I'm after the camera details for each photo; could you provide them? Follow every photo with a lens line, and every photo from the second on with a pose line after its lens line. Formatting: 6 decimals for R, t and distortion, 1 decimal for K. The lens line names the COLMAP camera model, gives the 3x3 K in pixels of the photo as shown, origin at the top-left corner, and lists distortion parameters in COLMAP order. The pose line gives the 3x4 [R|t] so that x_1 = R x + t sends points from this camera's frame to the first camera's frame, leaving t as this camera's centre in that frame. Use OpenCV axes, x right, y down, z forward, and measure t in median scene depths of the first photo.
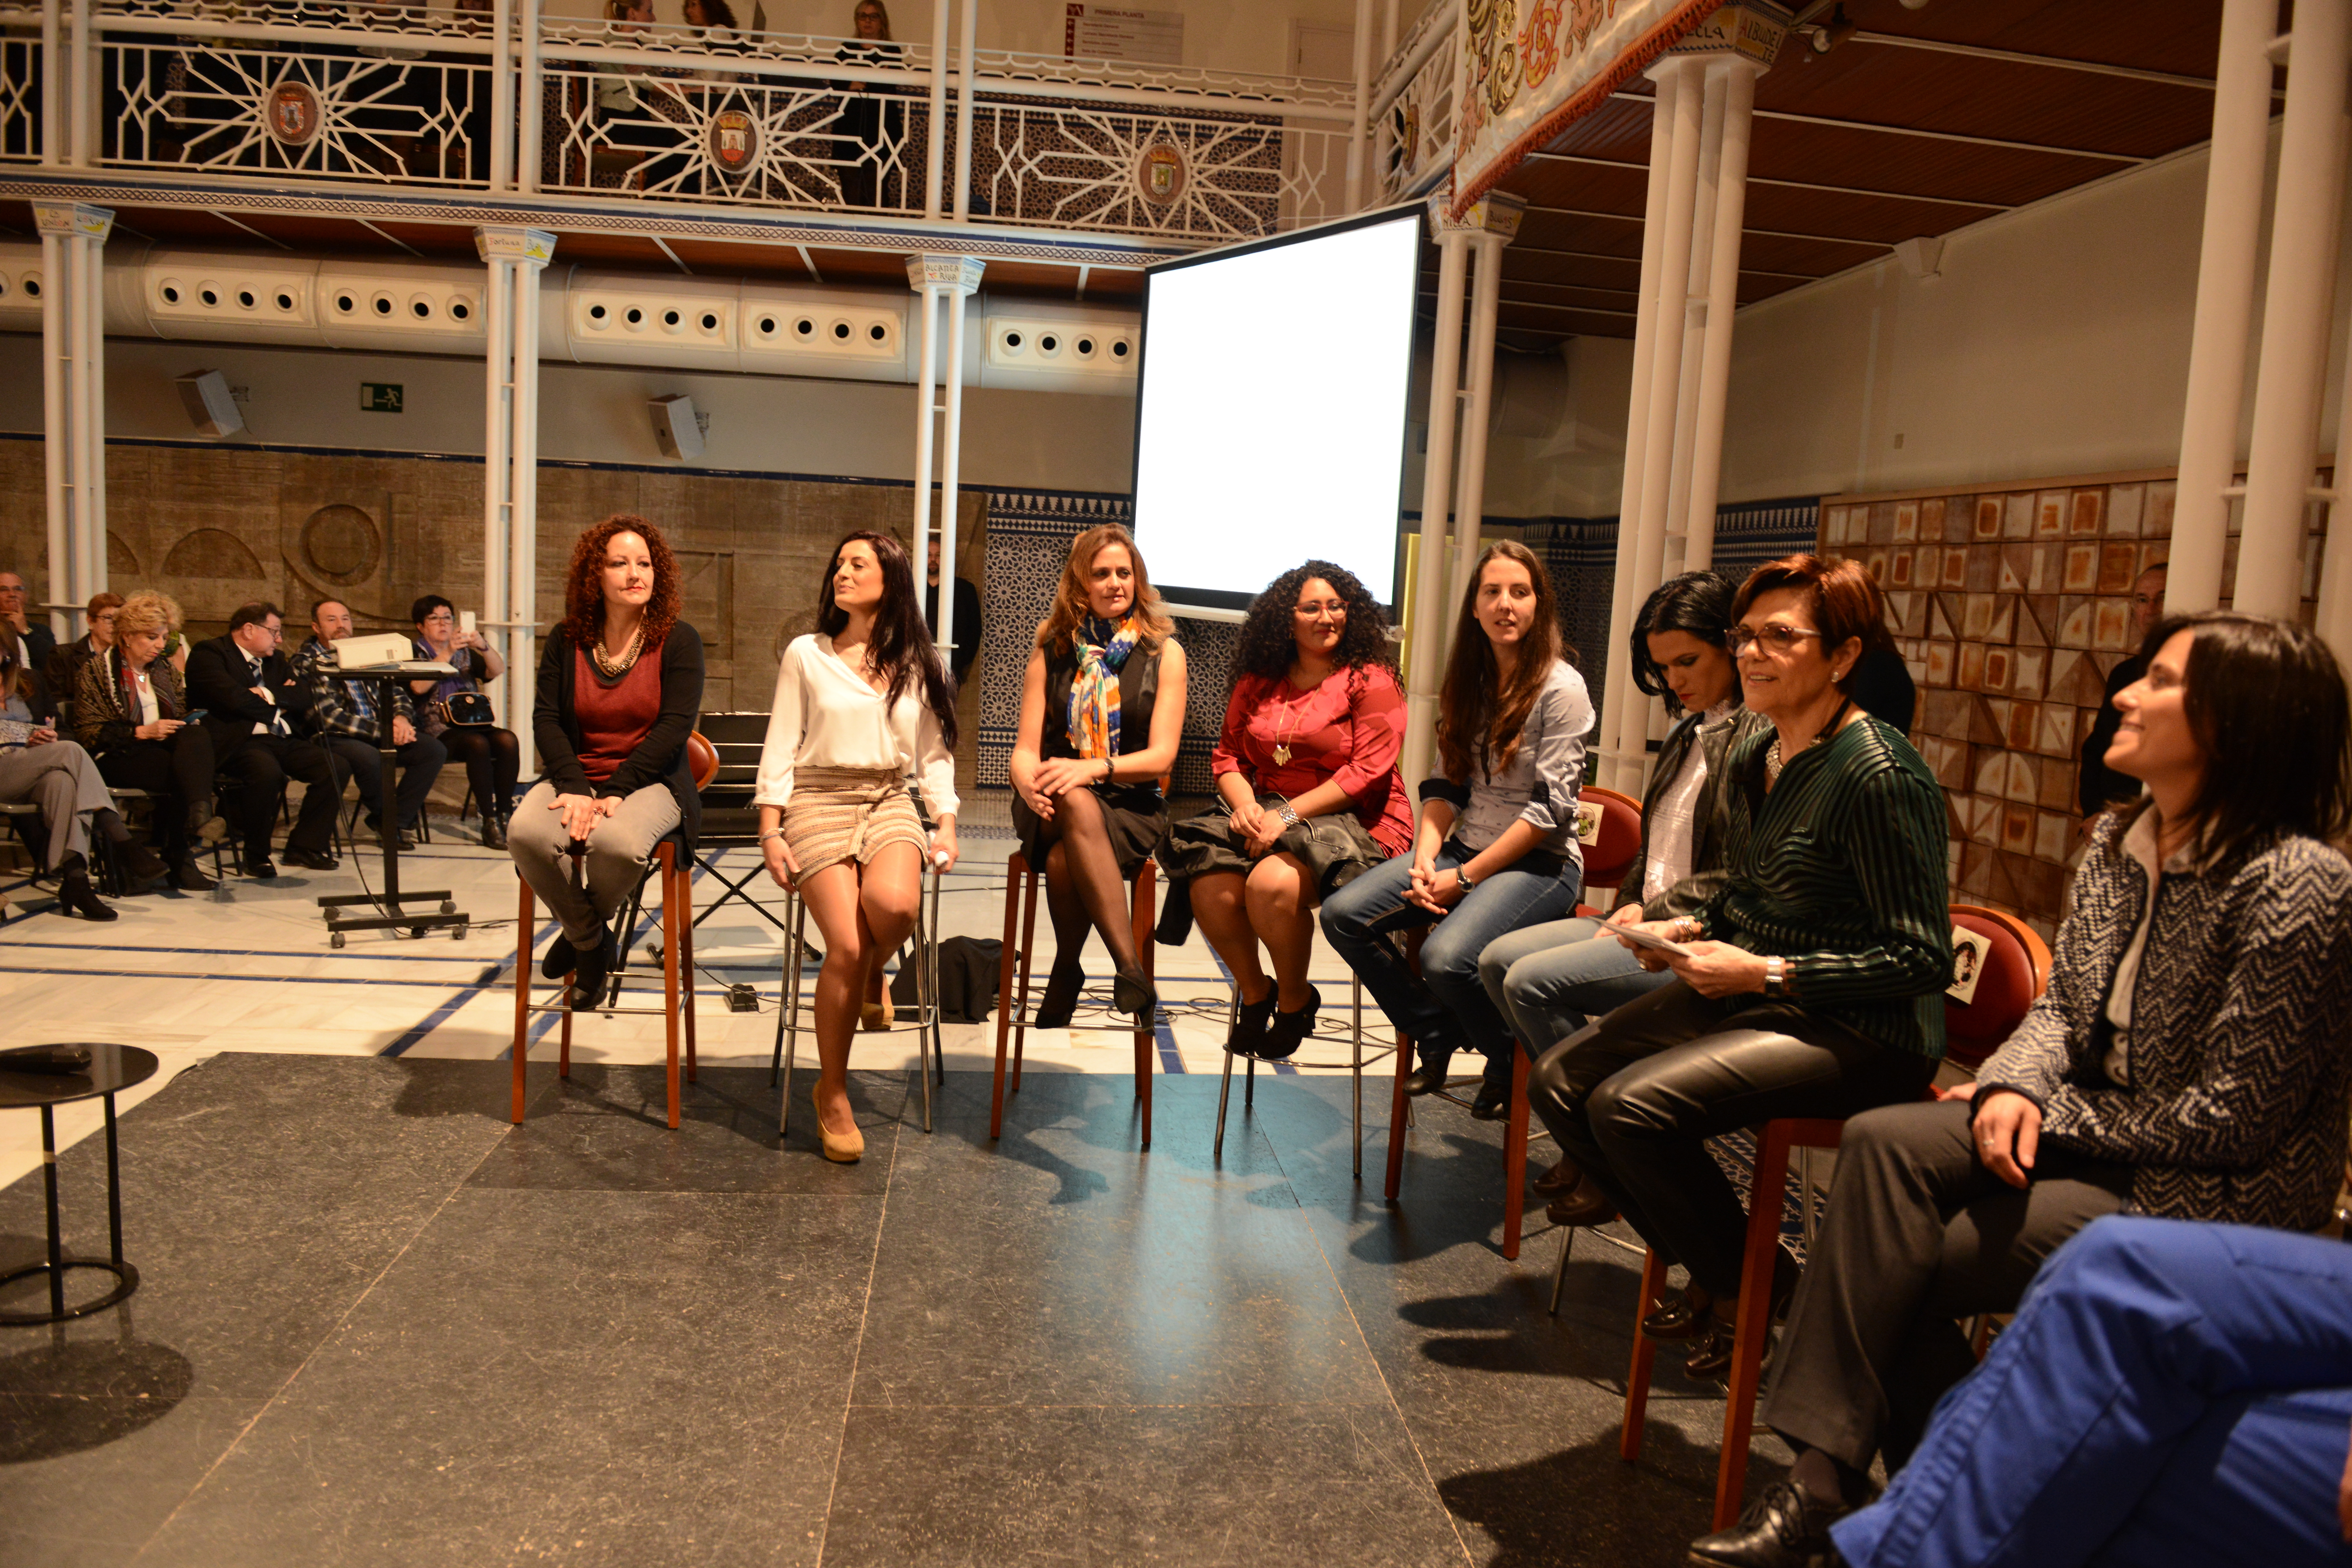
lens RADIAL K [[1609.8, 0, 1171.2], [0, 1609.8, 769.7], [0, 0, 1]] dist [-0.046947, -0.004714]
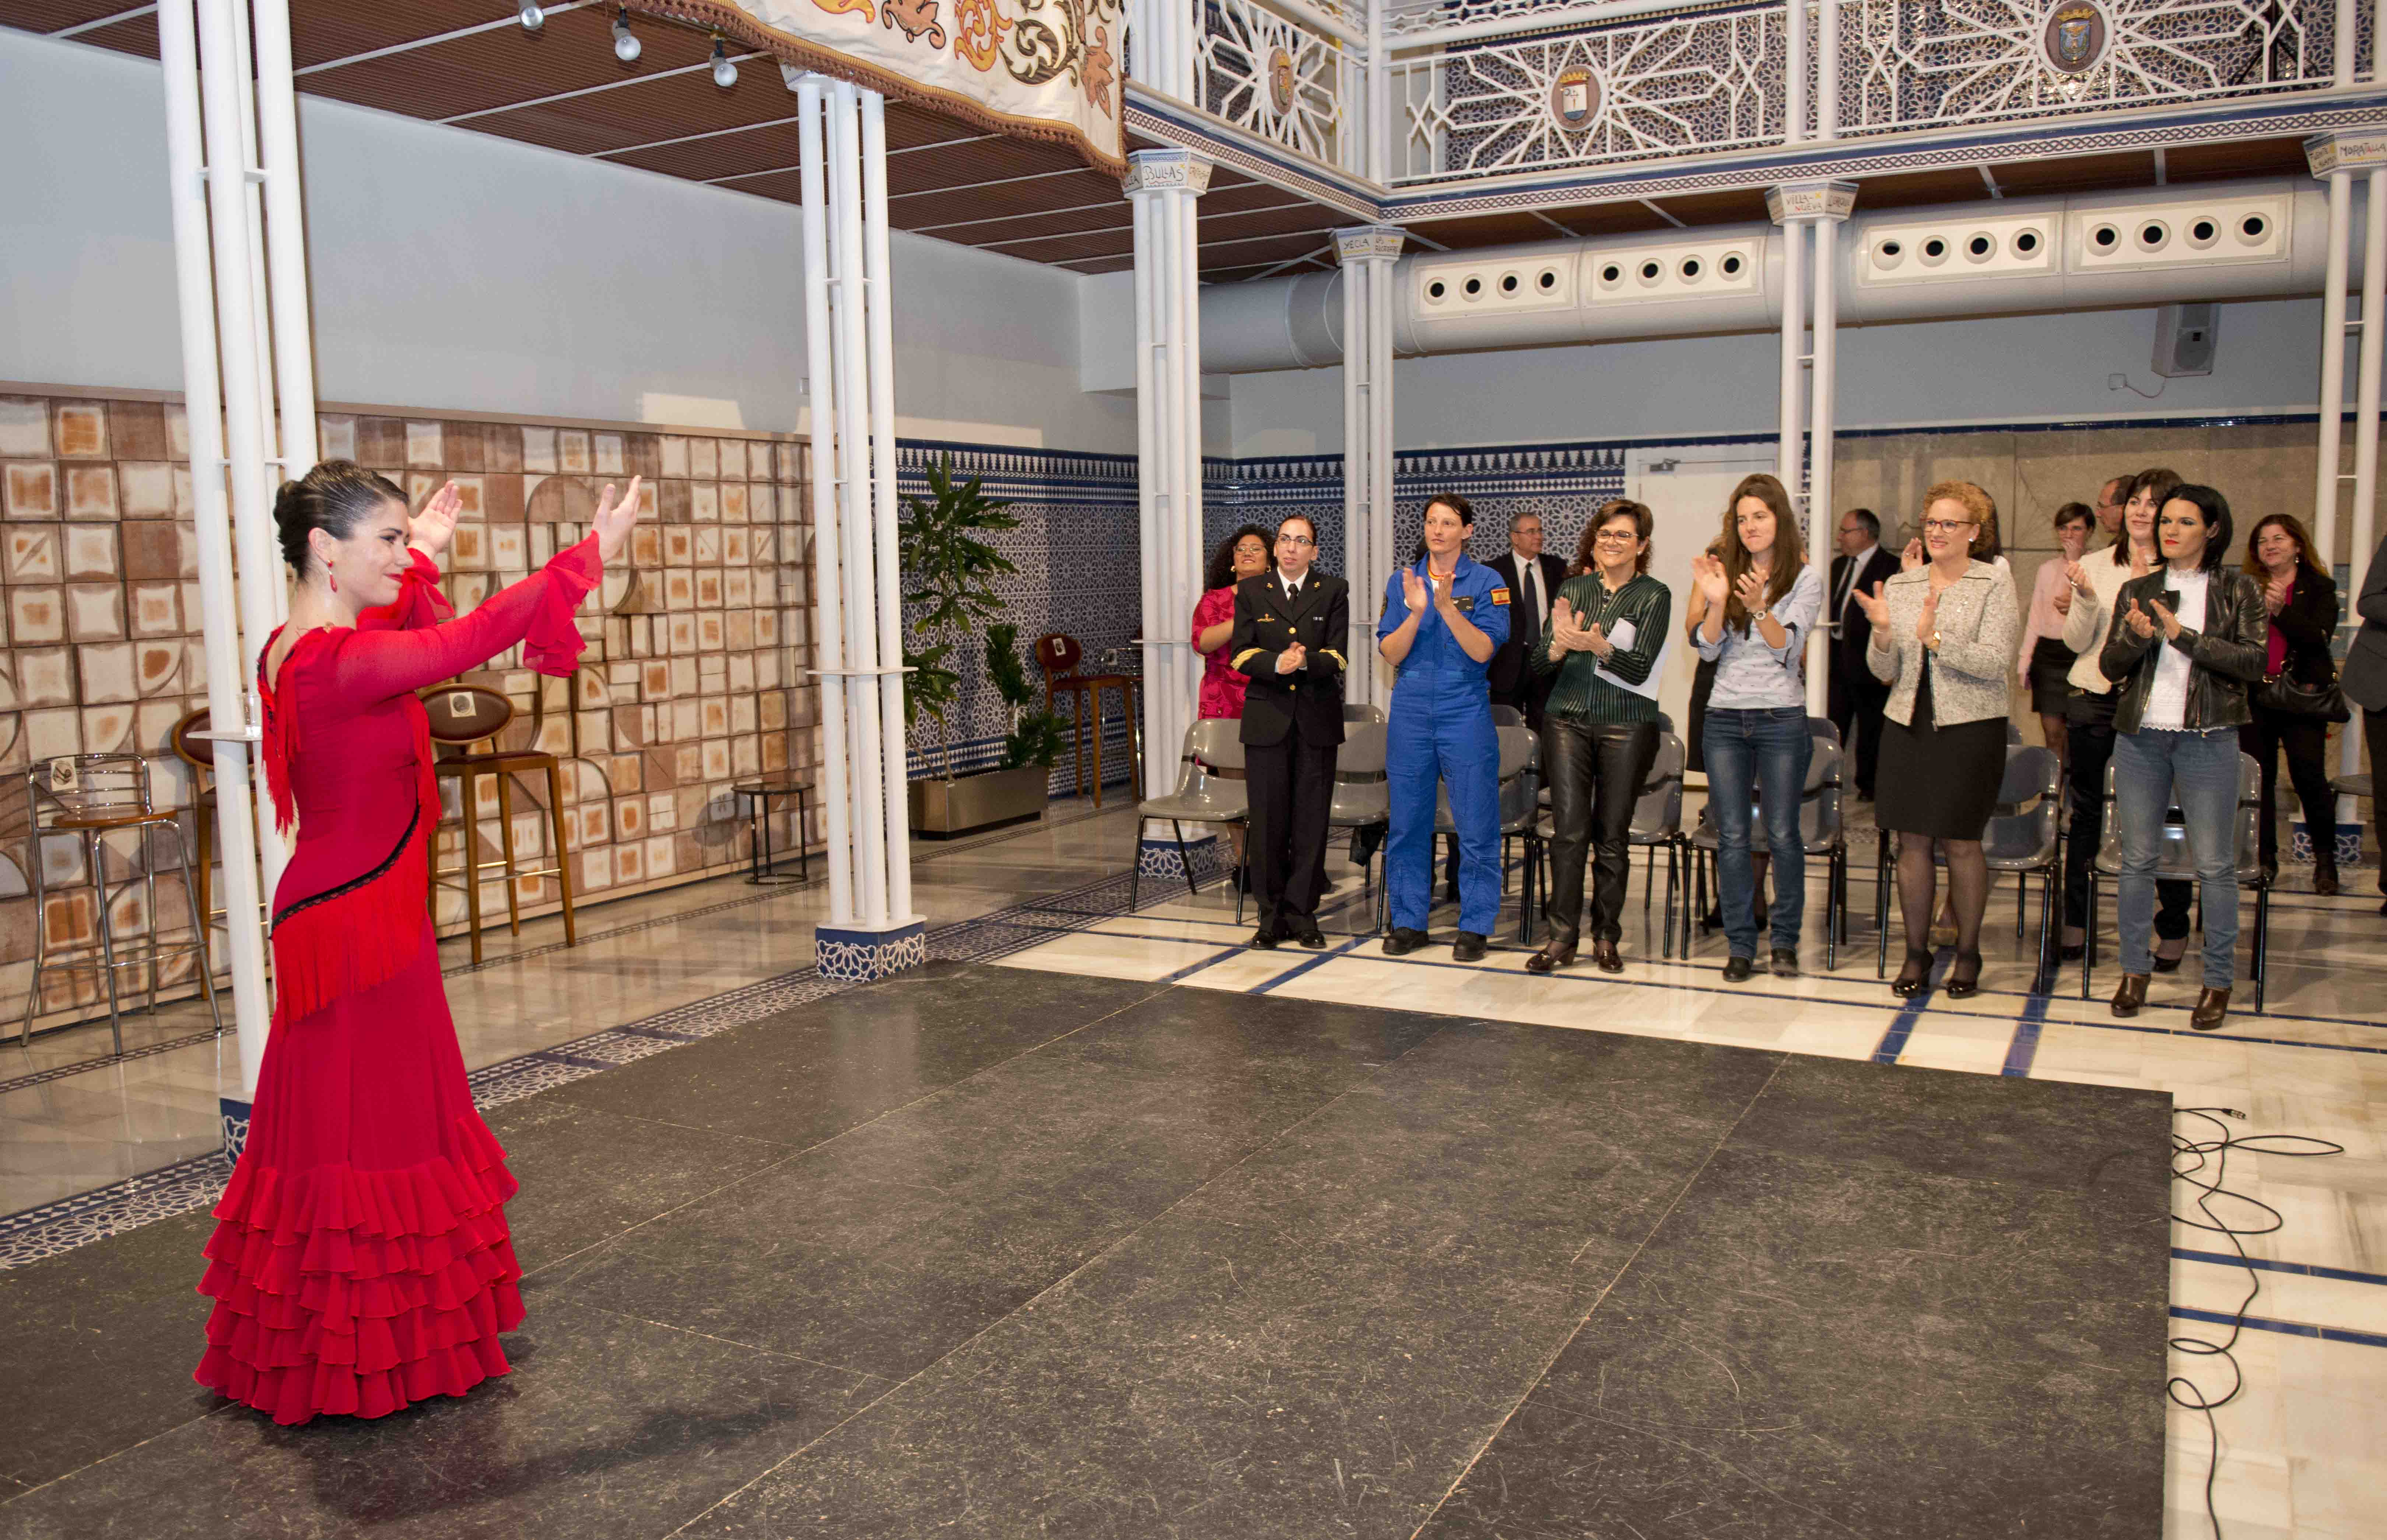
lens RADIAL K [[1913.6, 0, 1134.7], [0, 1913.6, 791.1], [0, 0, 1]] dist [-0.036899, -0.022302]
pose [[-0.823335, -0.110185, 0.556757, -0.459599], [0.034956, 0.969267, 0.243516, -0.120470], [-0.566478, 0.219957, -0.794180, 0.866431]]
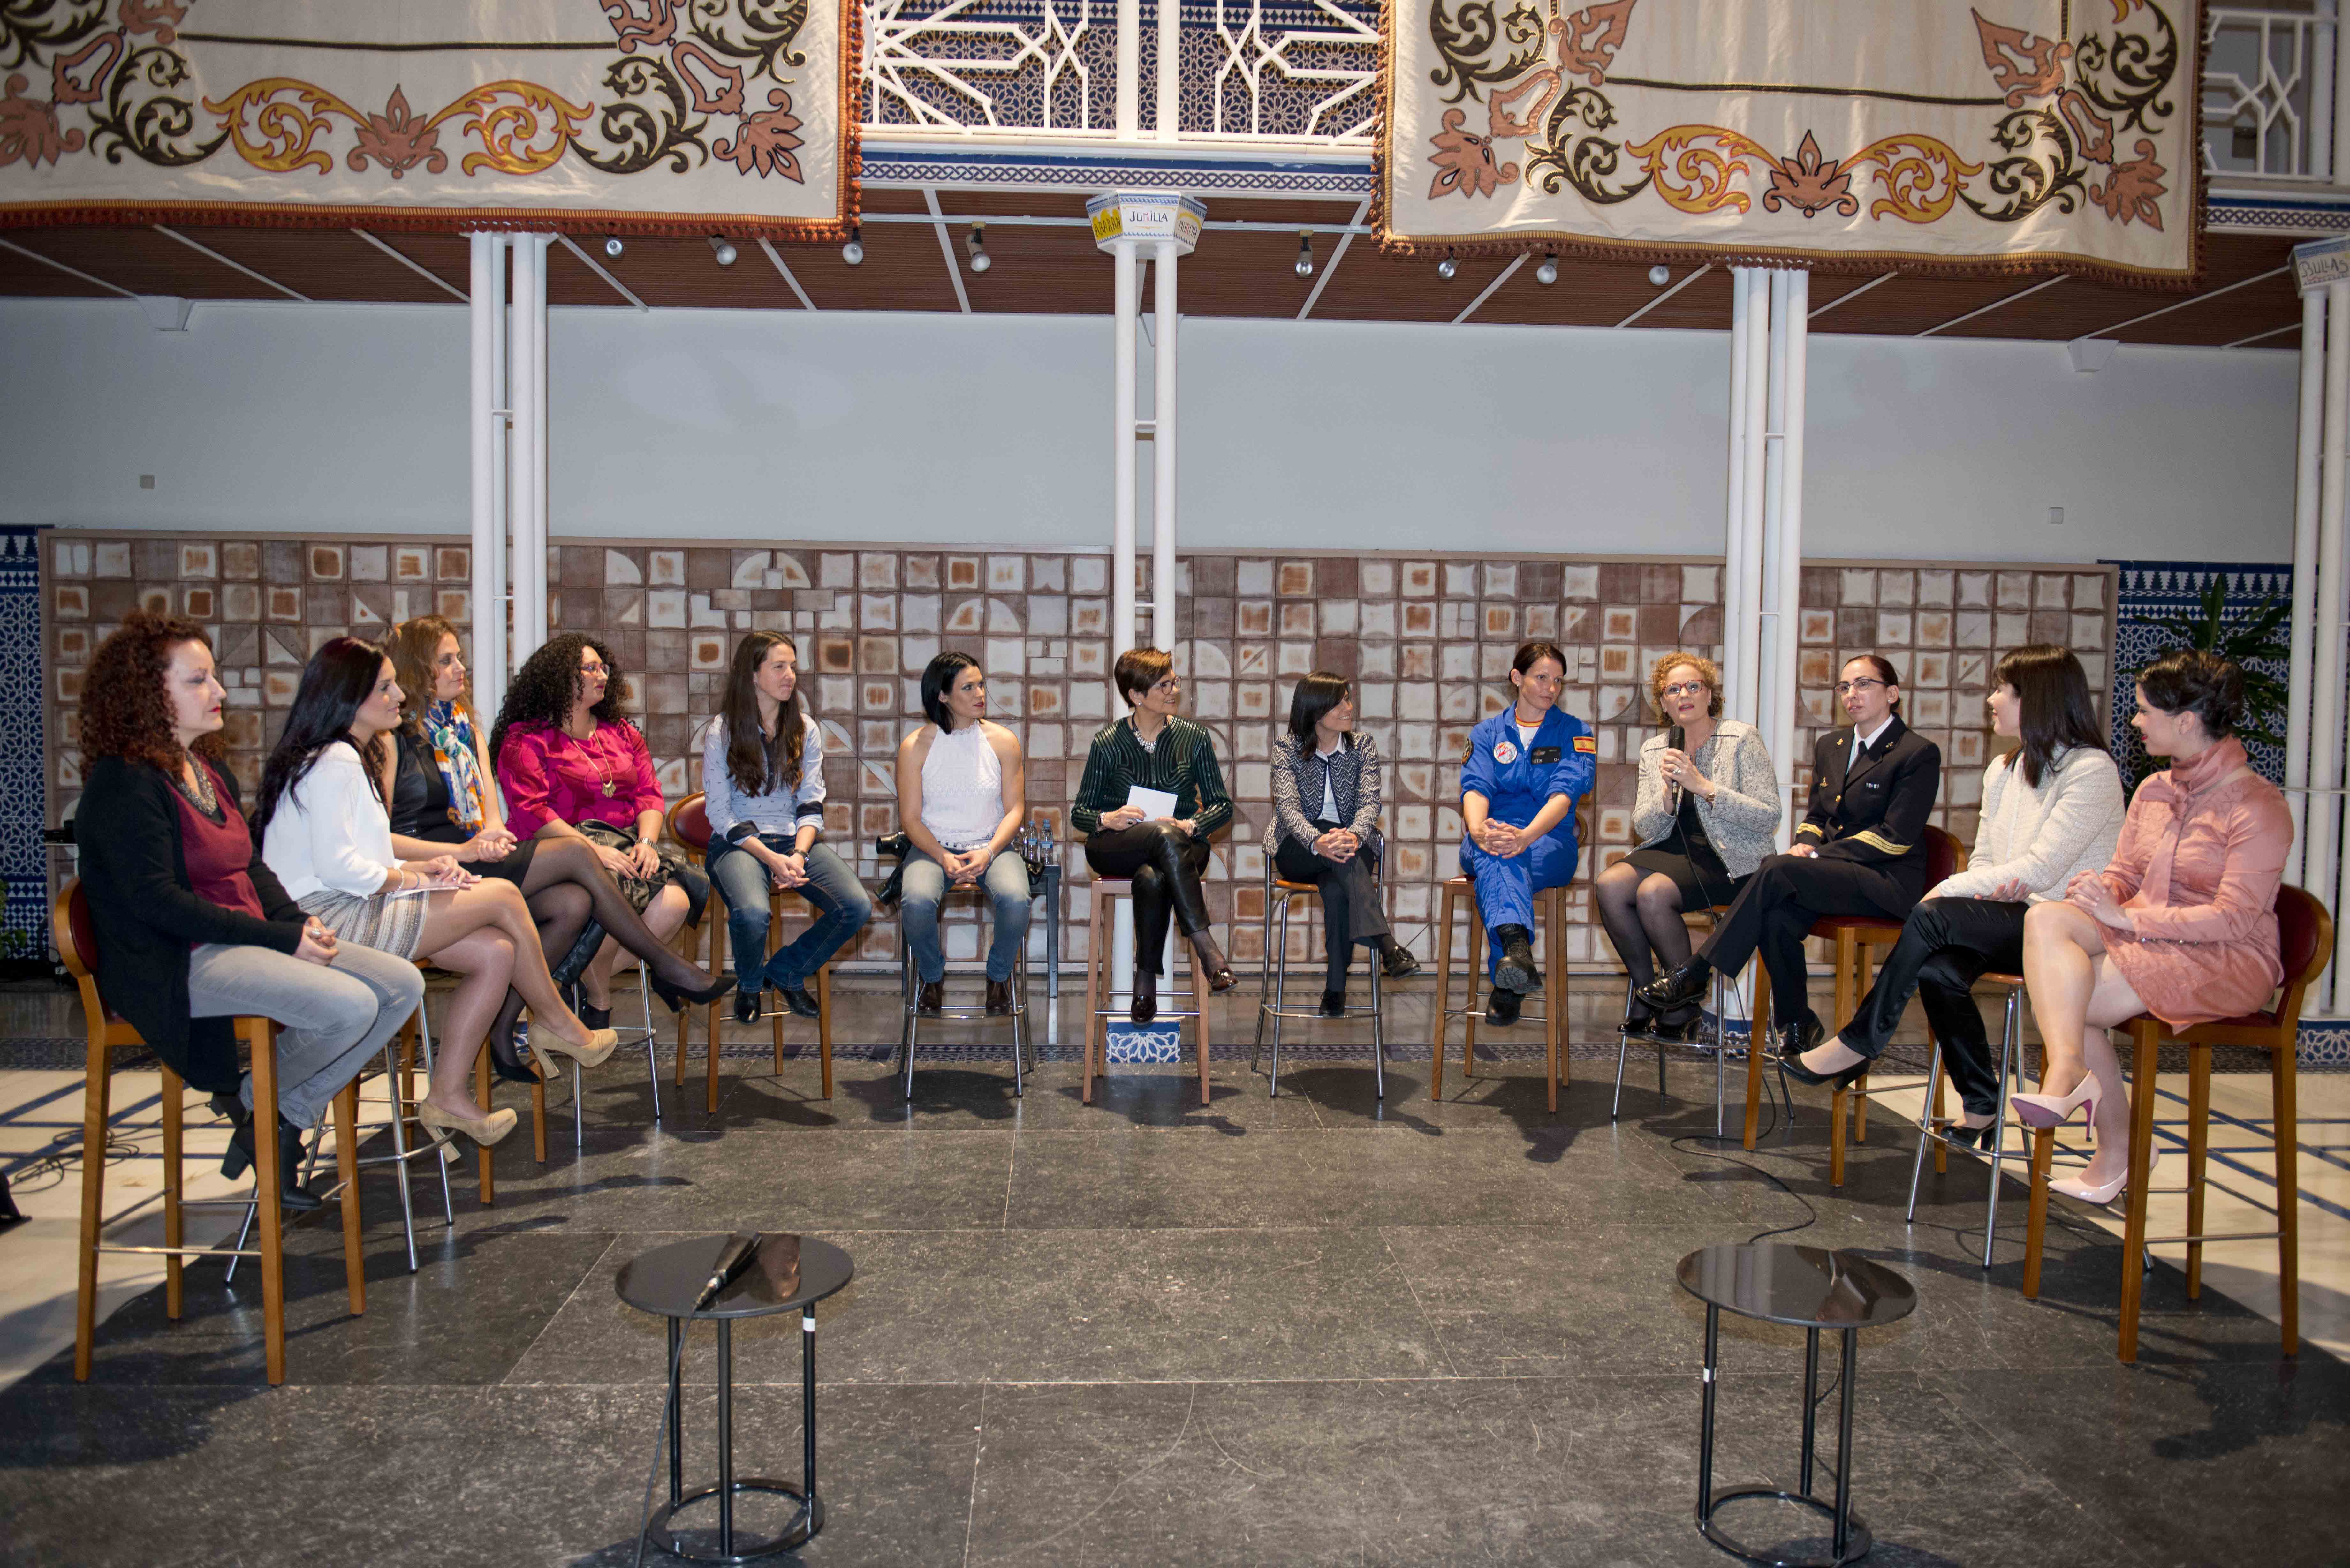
lens RADIAL K [[1786.6, 0, 1181.7], [0, 1786.6, 785.9], [0, 0, 1]] dist [-0.033903, 0.000226]
pose [[0.042686, -0.122013, 0.991610, -0.872840], [0.101383, 0.987921, 0.117194, -0.092909], [-0.993931, 0.095530, 0.054540, 0.341080]]
